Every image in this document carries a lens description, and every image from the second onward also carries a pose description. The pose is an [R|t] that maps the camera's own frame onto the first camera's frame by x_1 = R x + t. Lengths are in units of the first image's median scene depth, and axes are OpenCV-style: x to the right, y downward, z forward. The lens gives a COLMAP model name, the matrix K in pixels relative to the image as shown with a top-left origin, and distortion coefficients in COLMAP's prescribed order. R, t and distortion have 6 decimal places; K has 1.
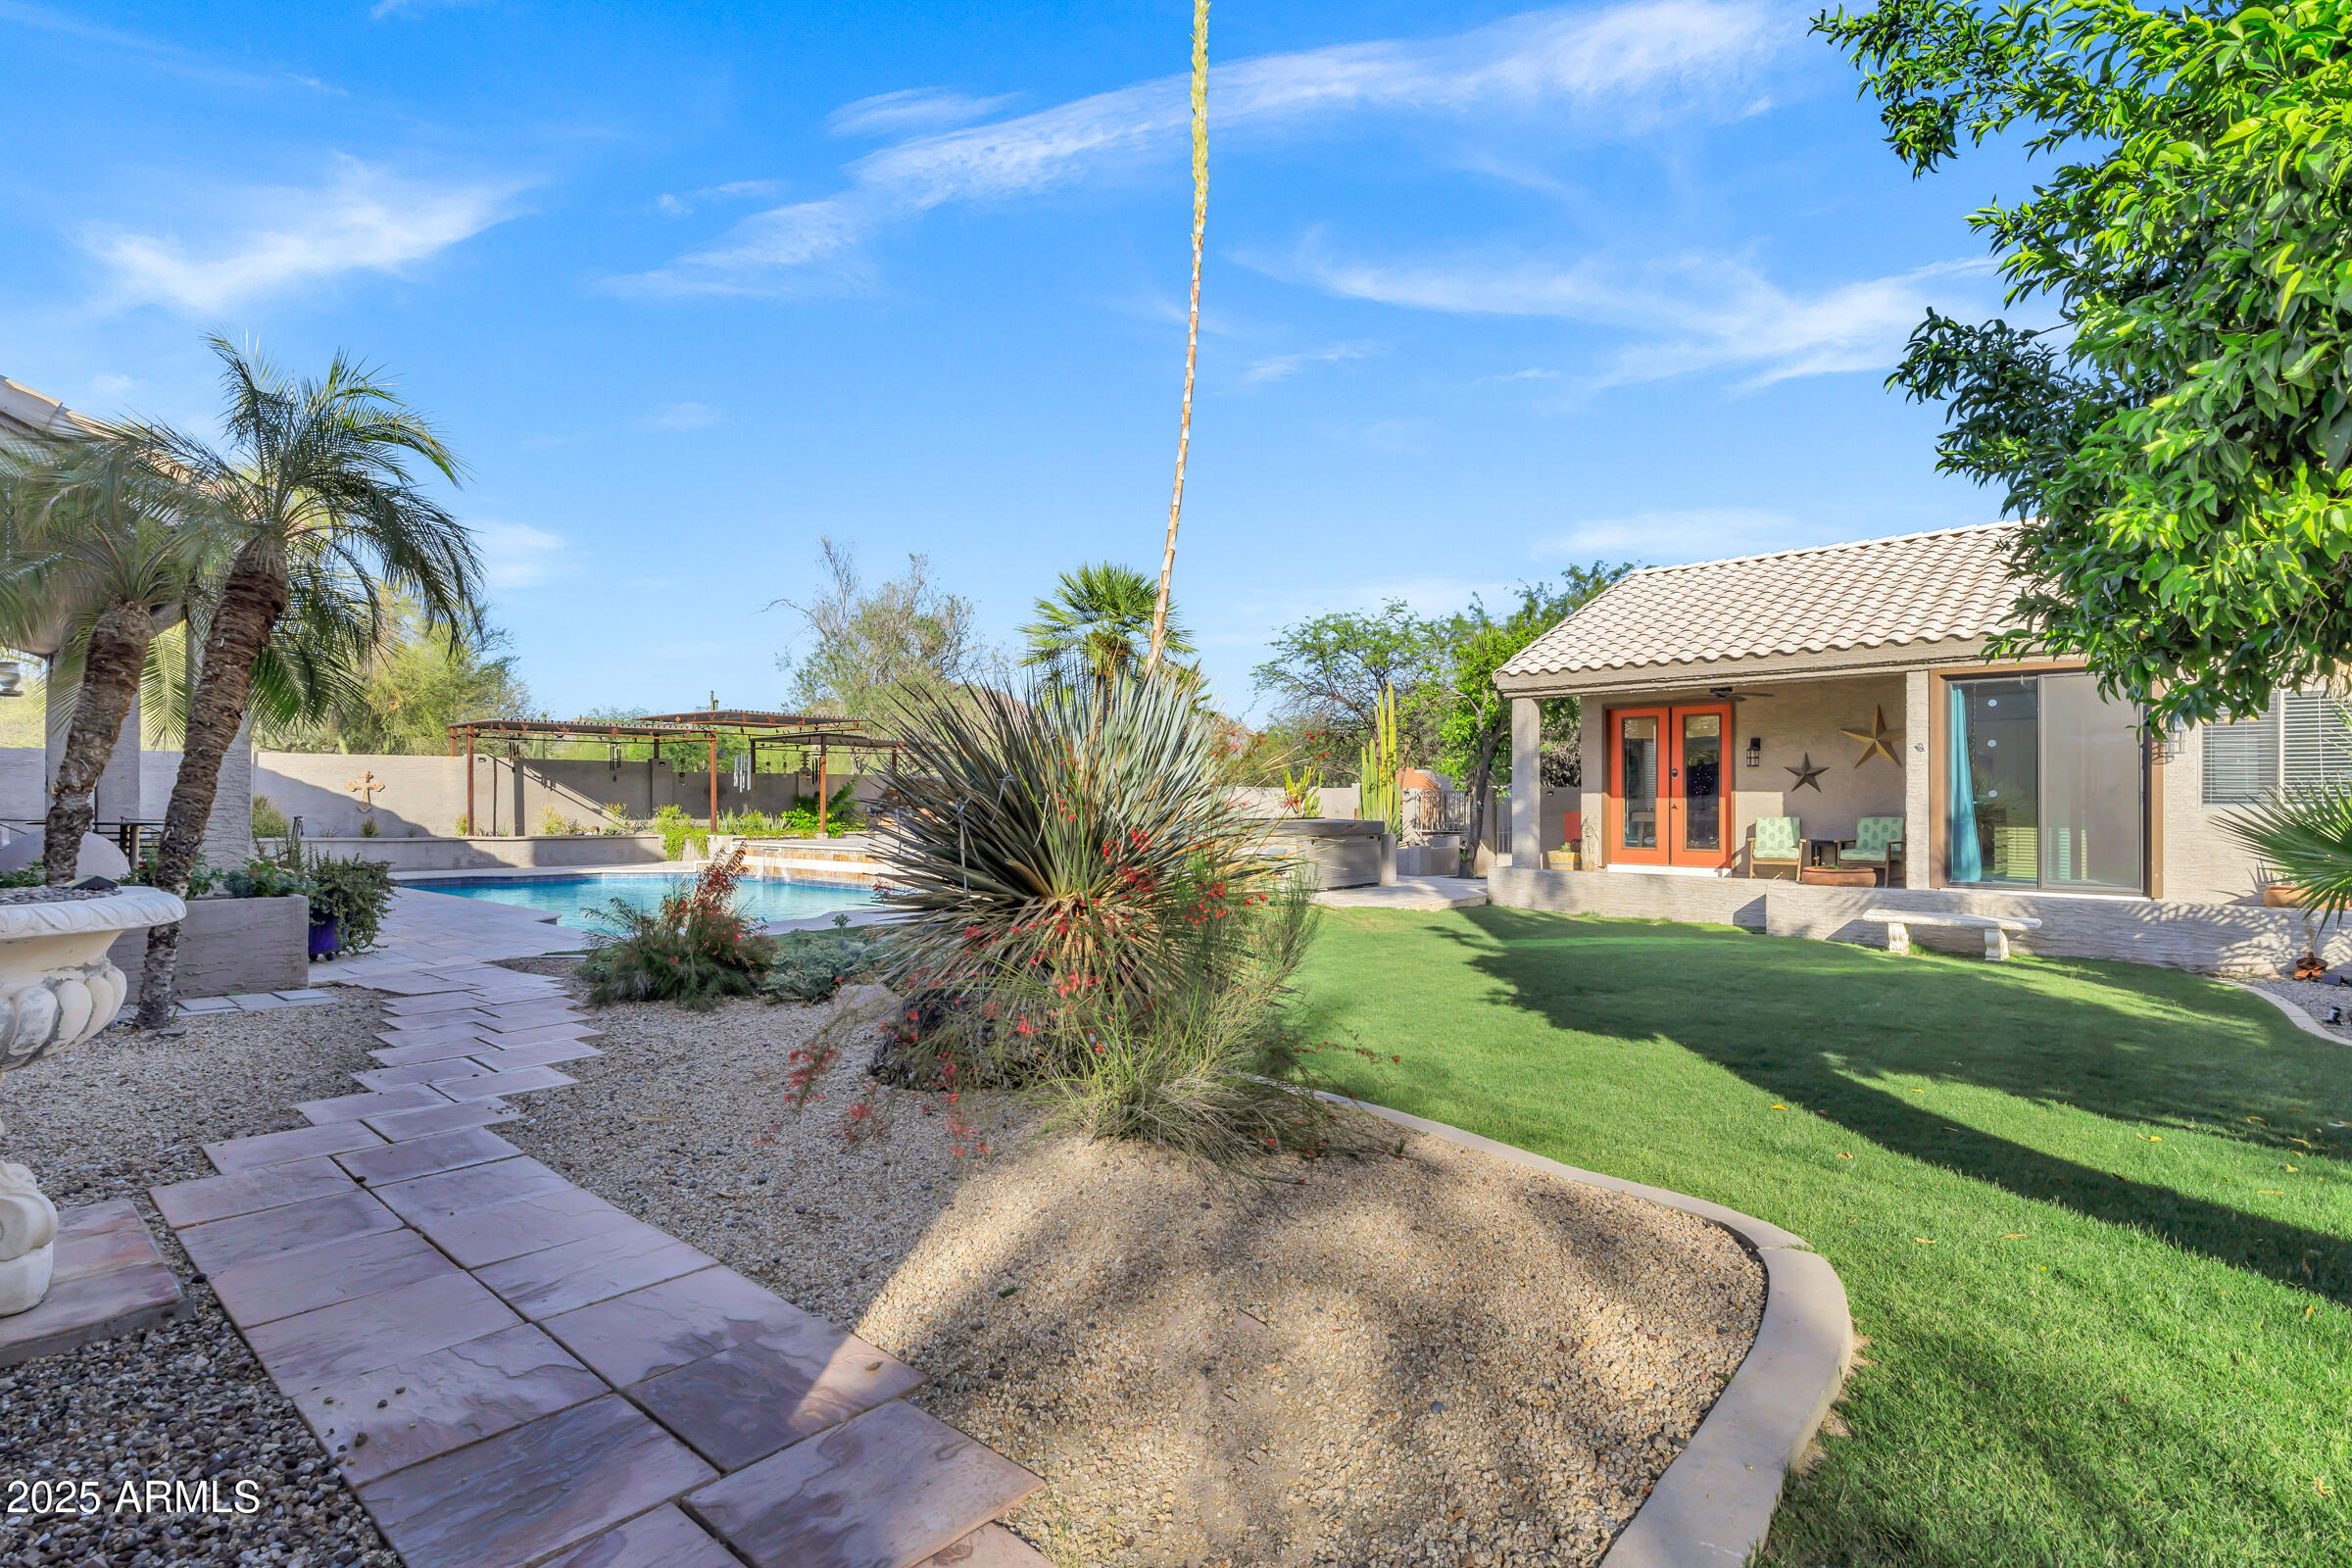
lens RADIAL K [[1135.2, 0, 1188.2], [0, 1135.2, 783.2], [0, 0, 1]] dist [0.002905, -0.000819]
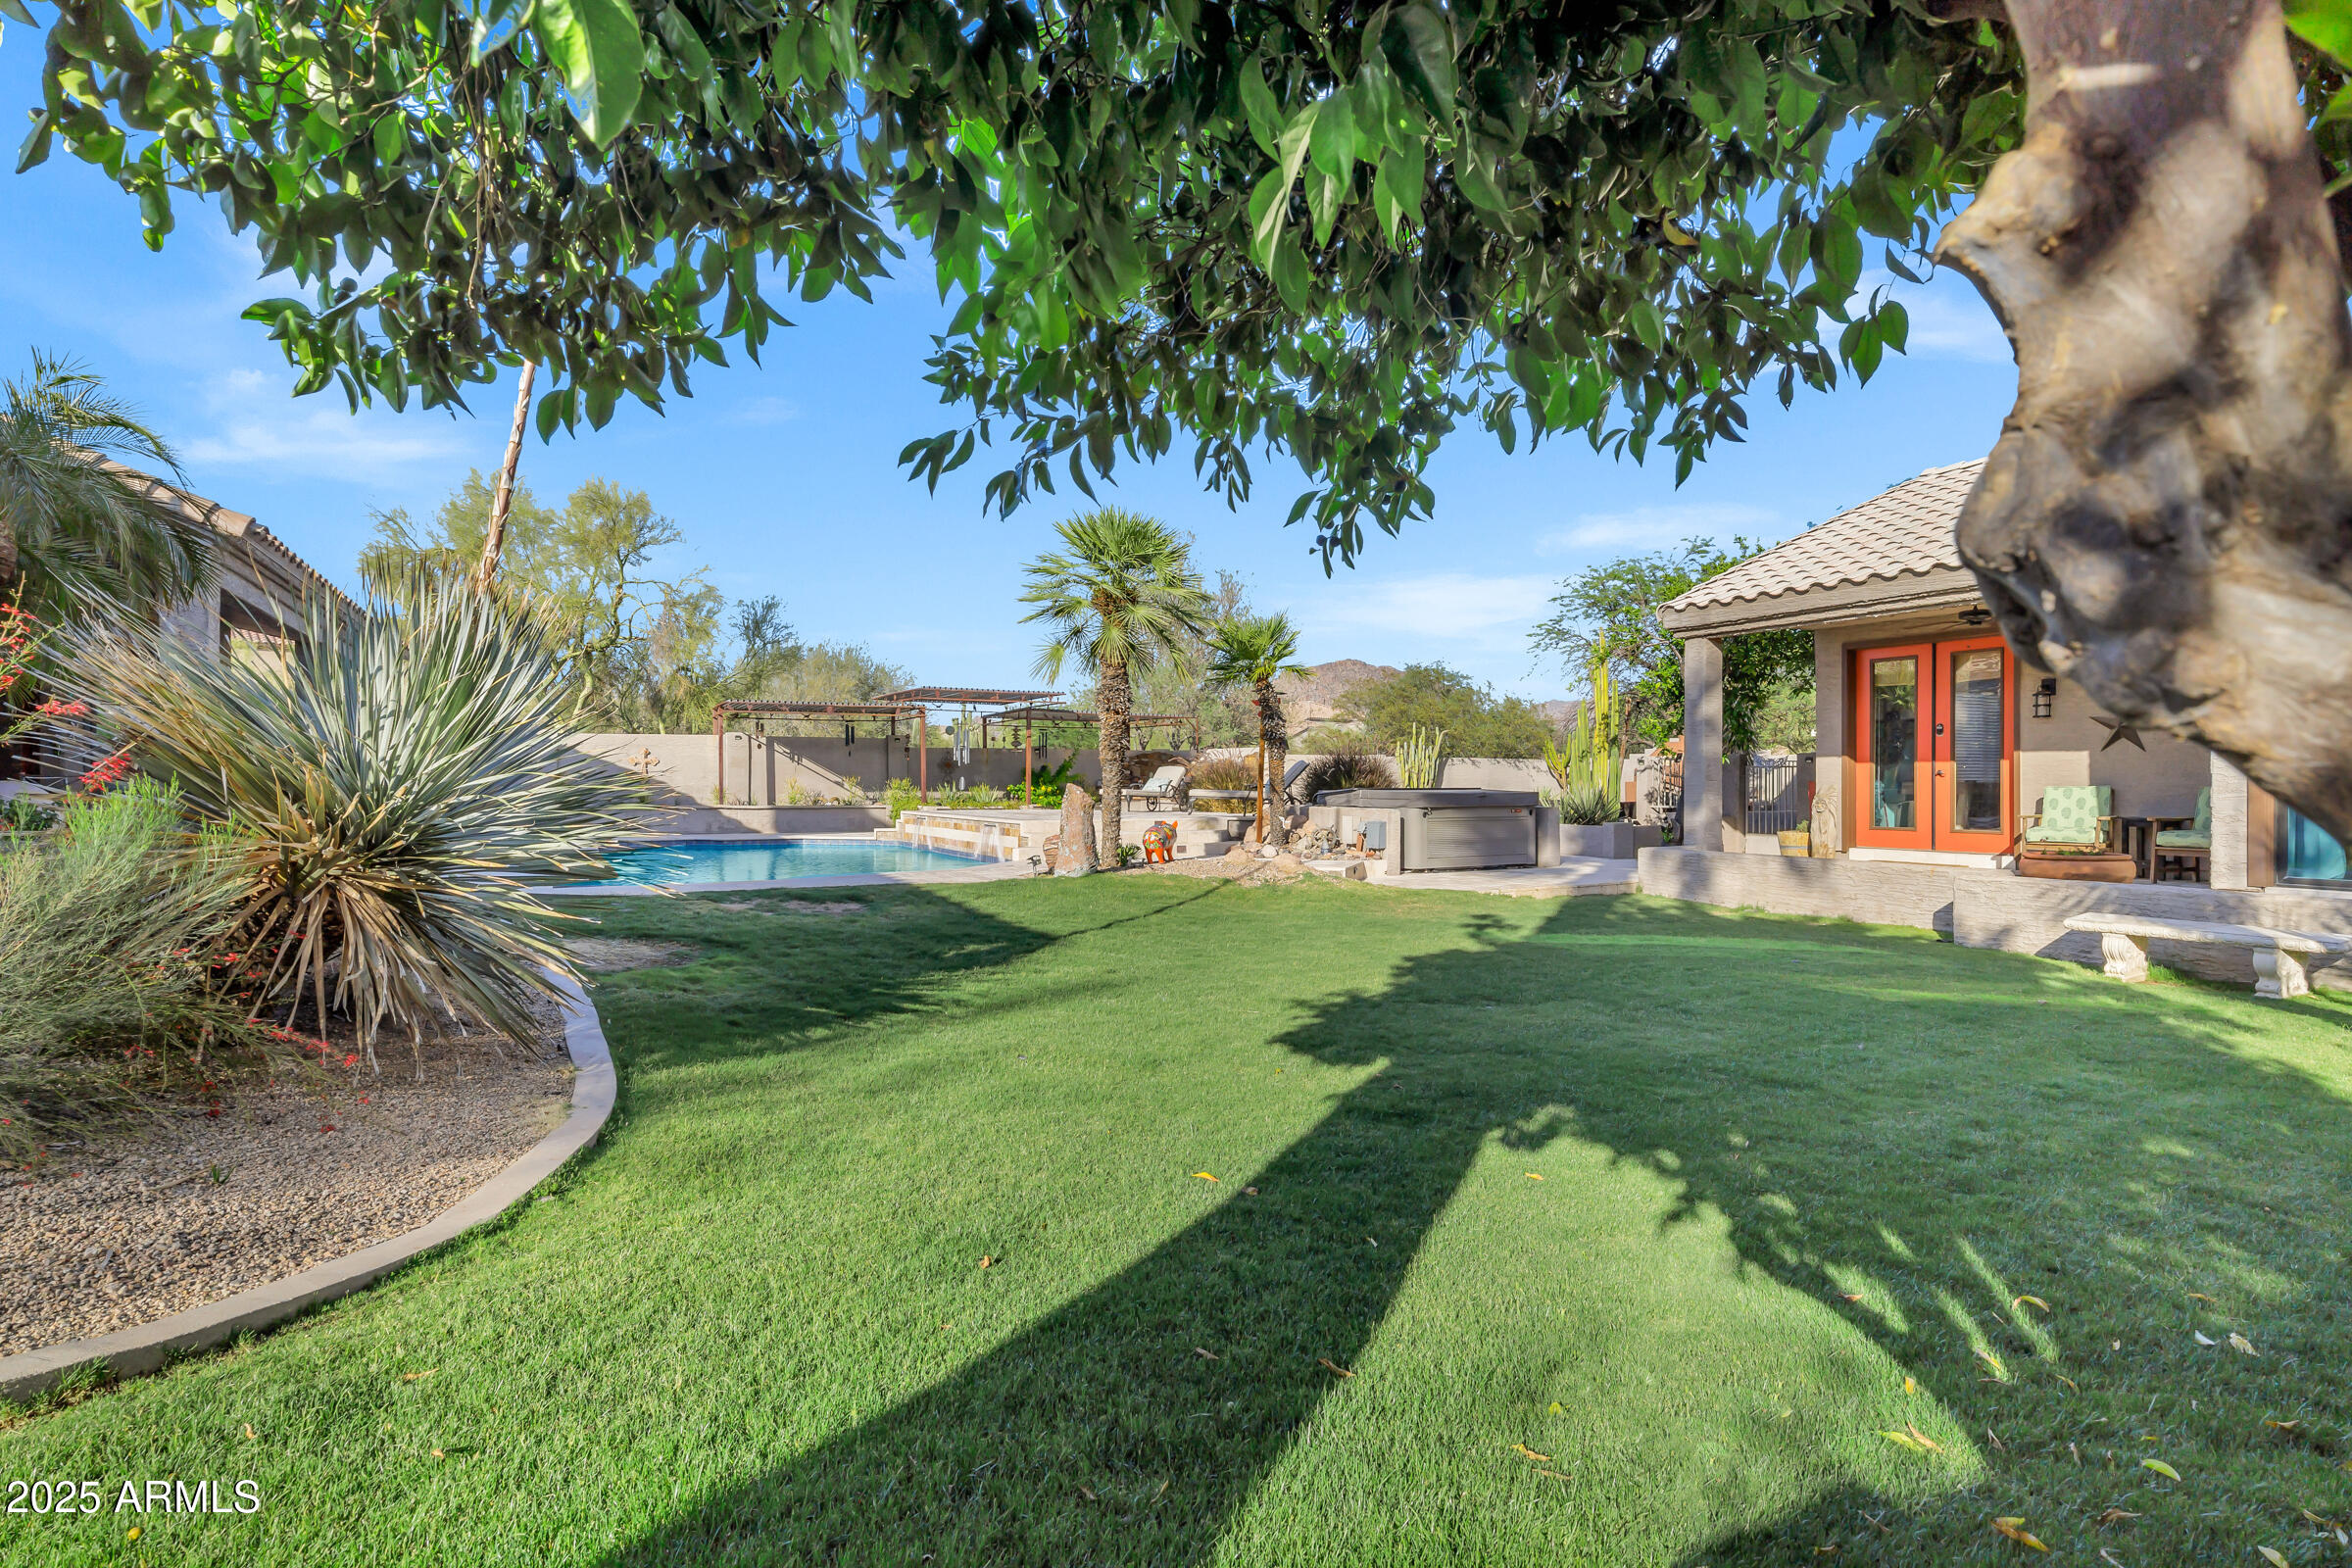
lens RADIAL K [[1135.2, 0, 1160.3], [0, 1135.2, 778.1], [0, 0, 1]] dist [0.002905, -0.000819]
pose [[0.935447, -0.002343, -0.353458, 0.177109], [0.006865, 0.999910, 0.011542, 0.009706], [0.353400, -0.013224, 0.935379, 0.087316]]
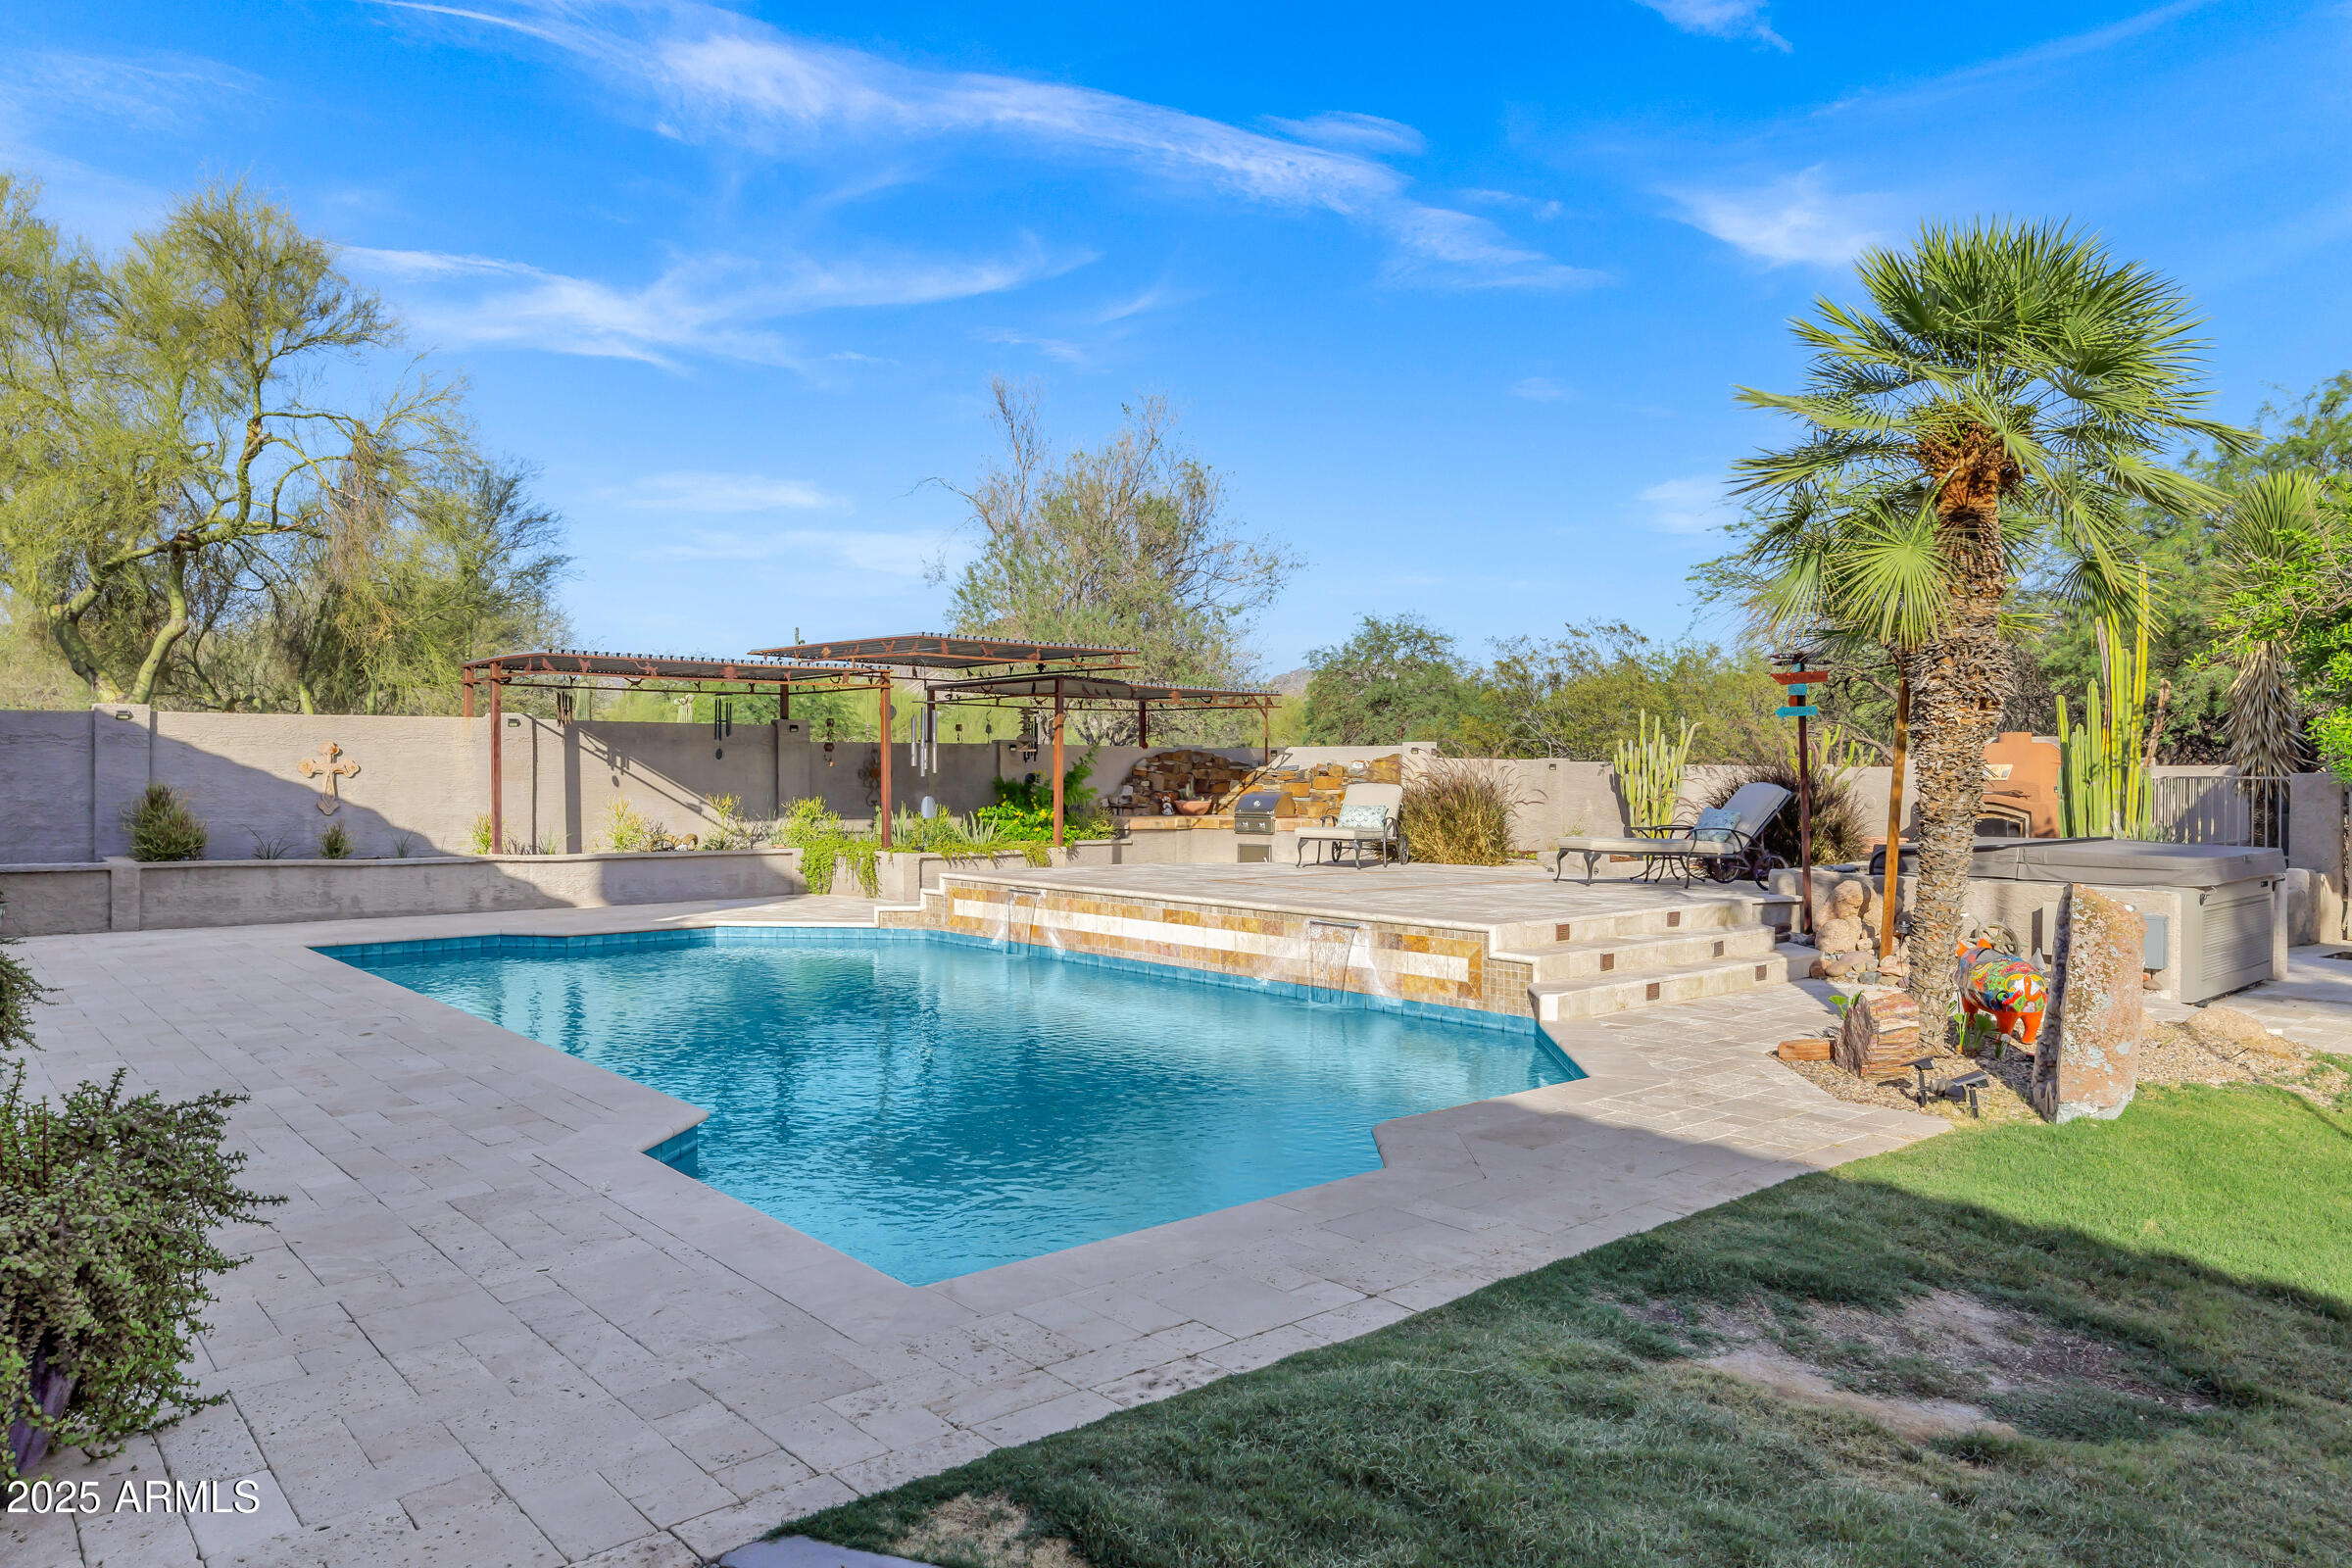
lens RADIAL K [[1556.9, 0, 1239.3], [0, 1556.9, 786.8], [0, 0, 1]] dist [-0.022094, 0.004314]
pose [[0.993080, 0.003908, -0.117371, -0.153566], [-0.001140, 0.999720, 0.023635, -0.006670], [0.117431, -0.023337, 0.992807, 0.245856]]
